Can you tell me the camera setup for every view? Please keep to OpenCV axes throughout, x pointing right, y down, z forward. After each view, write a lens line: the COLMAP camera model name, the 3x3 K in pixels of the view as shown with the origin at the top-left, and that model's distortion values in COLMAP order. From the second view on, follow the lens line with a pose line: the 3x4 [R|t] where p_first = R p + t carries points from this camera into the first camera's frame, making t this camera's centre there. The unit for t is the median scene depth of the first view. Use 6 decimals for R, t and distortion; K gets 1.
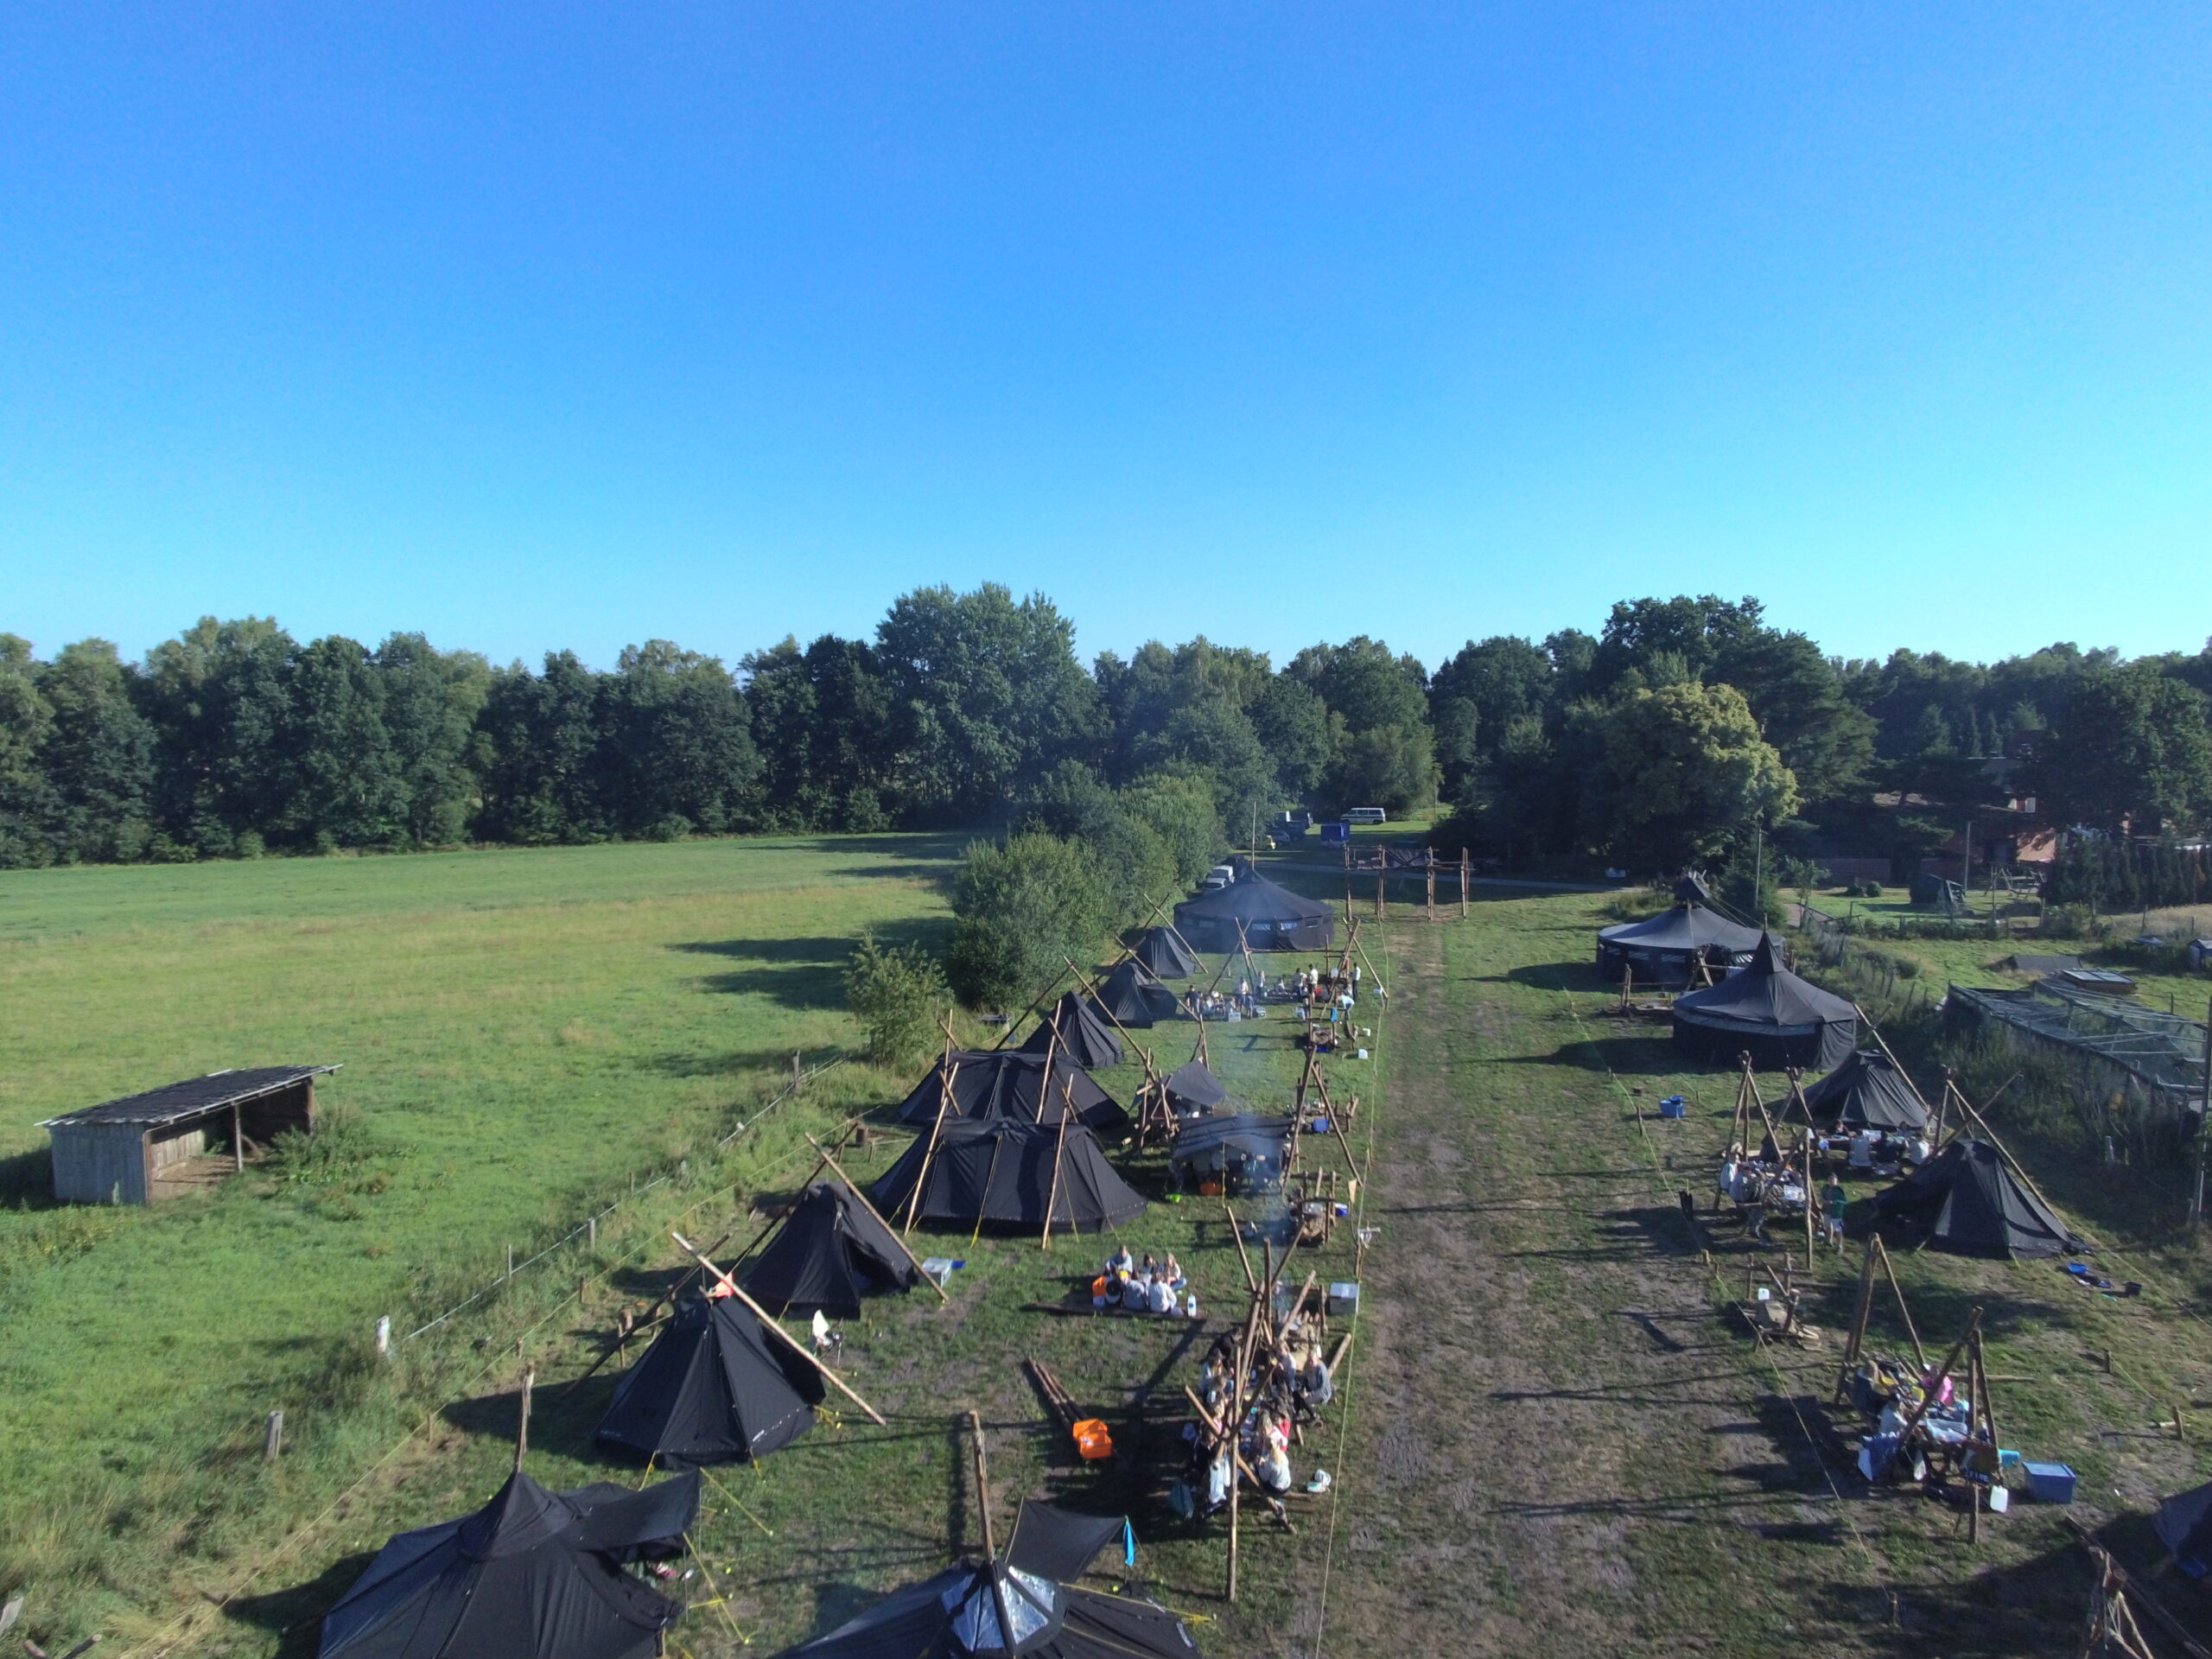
lens RADIAL K [[1438.6, 0, 1102.7], [0, 1438.6, 813.0], [0, 0, 1]] dist [0.019945, 0.009468]
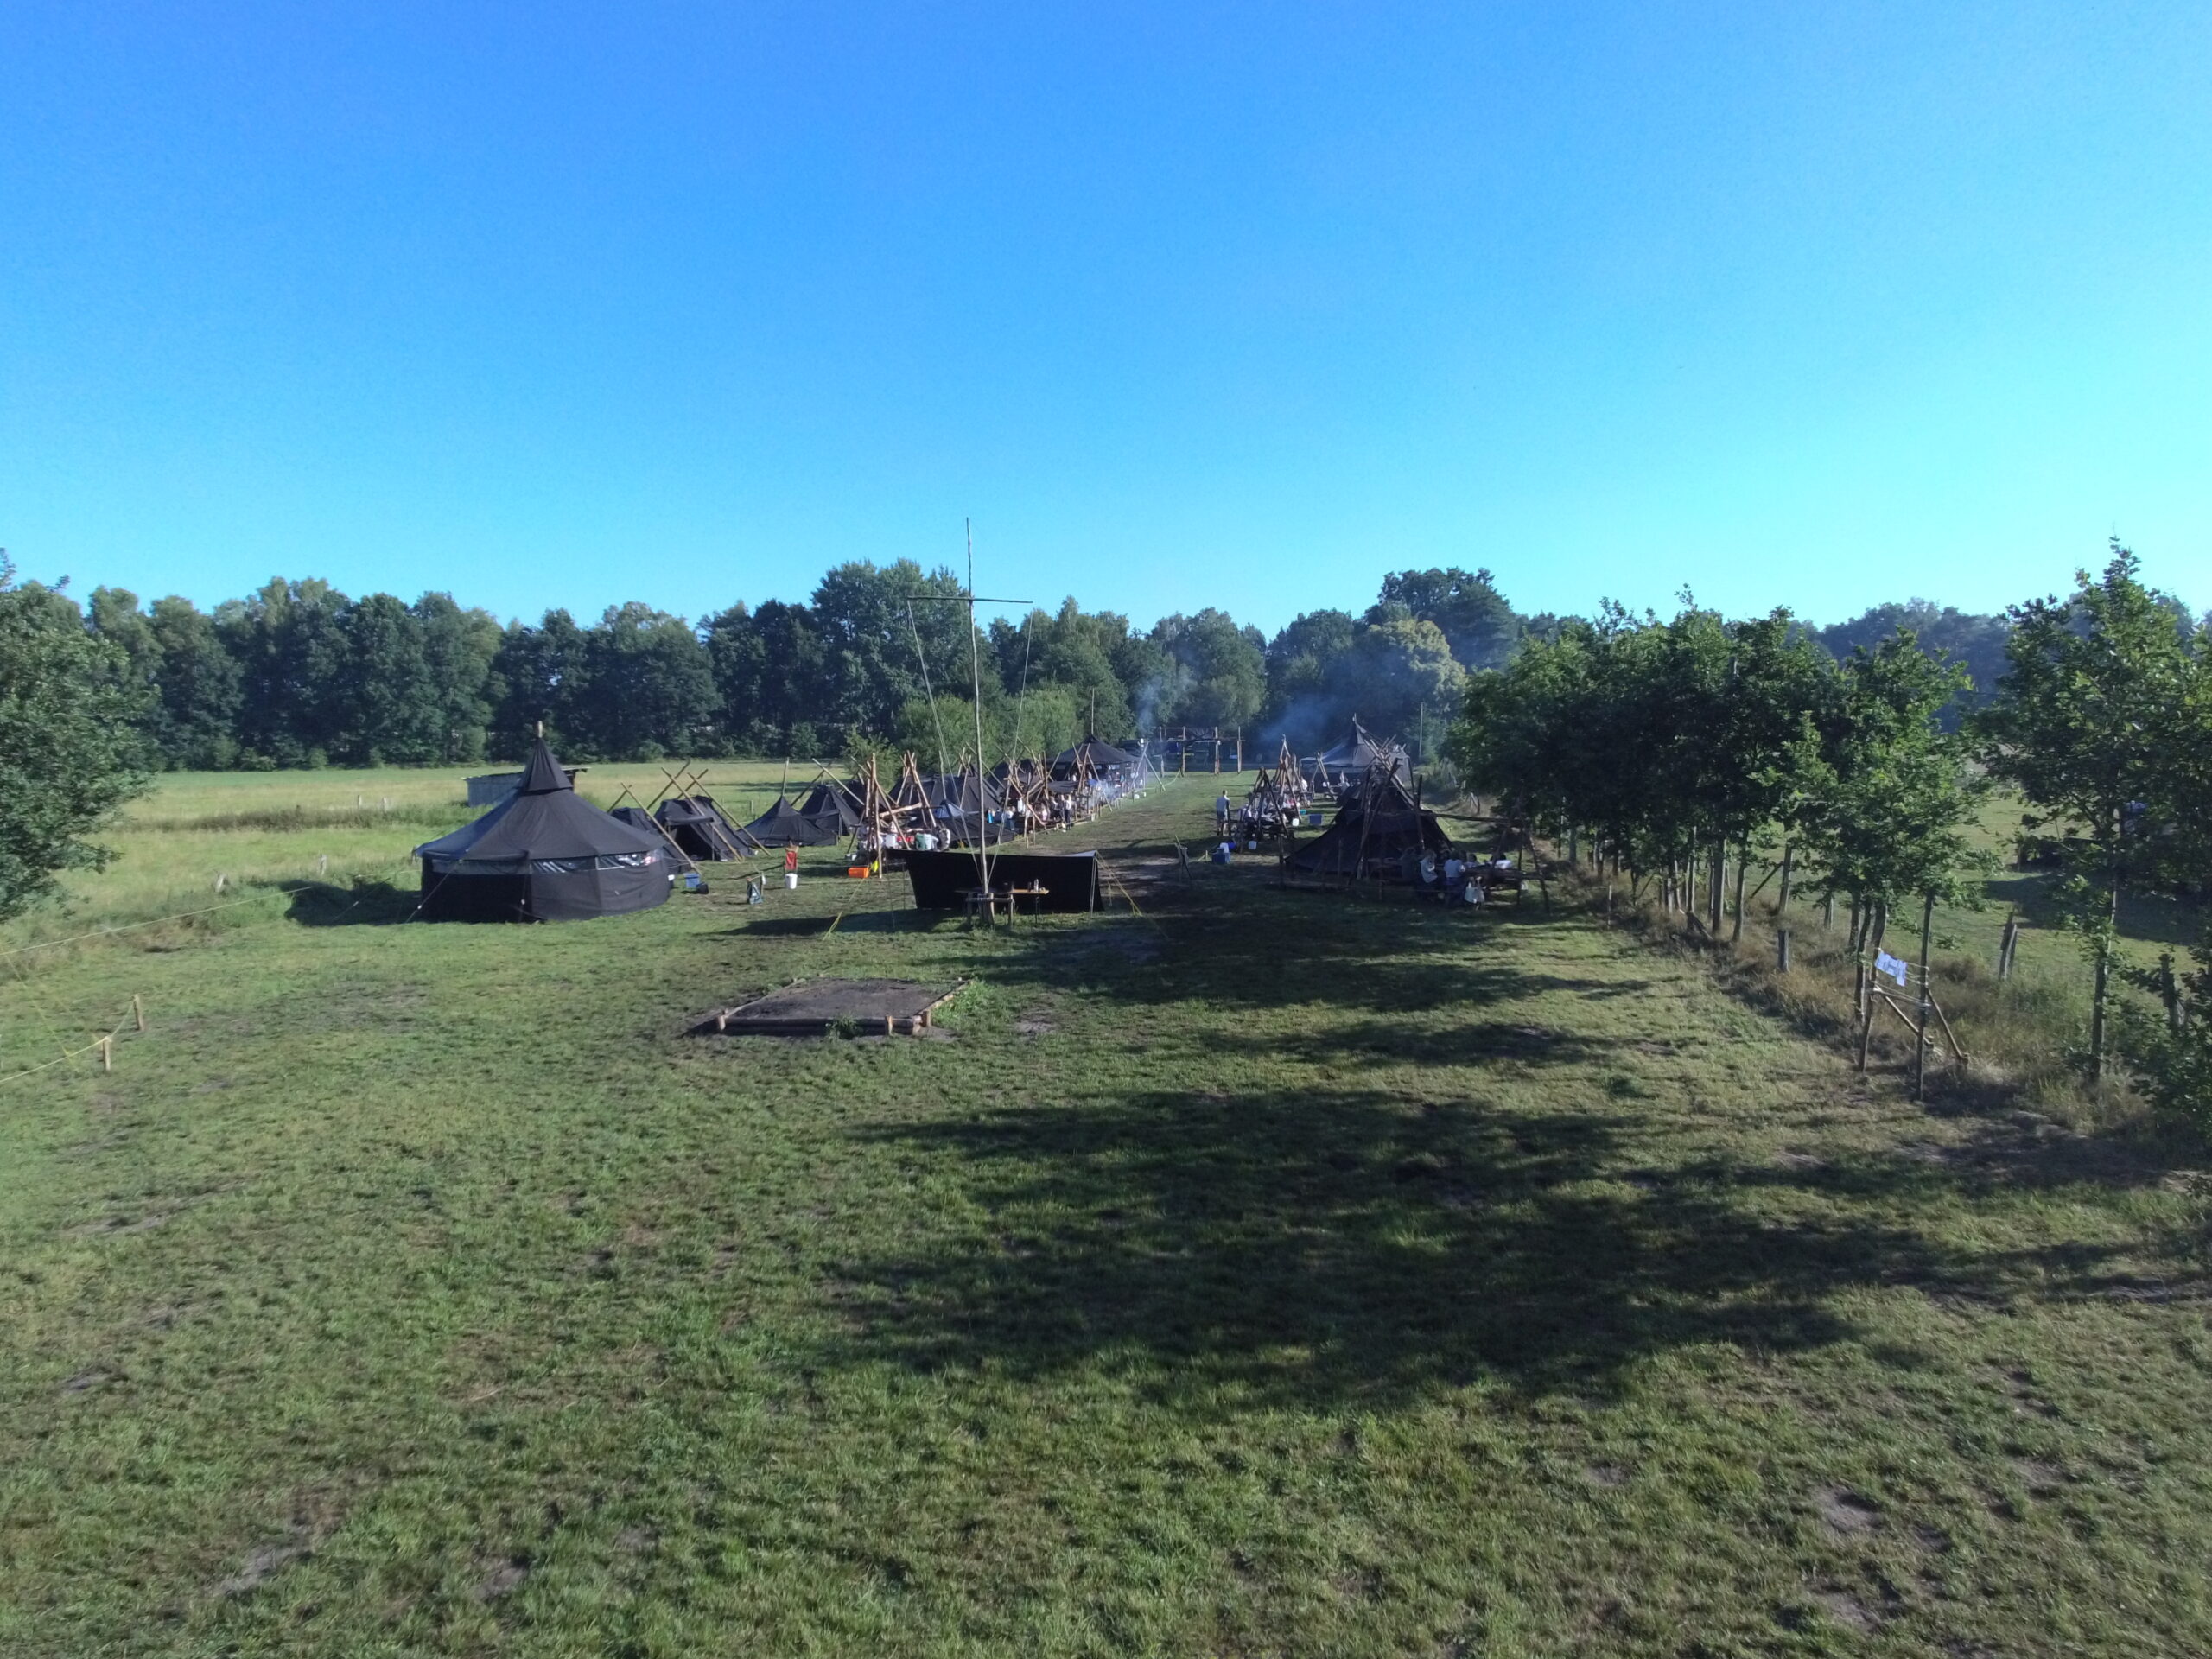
lens RADIAL K [[1438.6, 0, 1102.8], [0, 1438.6, 837.3], [0, 0, 1]] dist [0.019945, 0.009468]
pose [[0.997634, -0.007549, 0.068329, 0.006566], [0.006628, 0.999884, 0.013695, 0.069477], [-0.068425, -0.013210, 0.997569, -0.271251]]
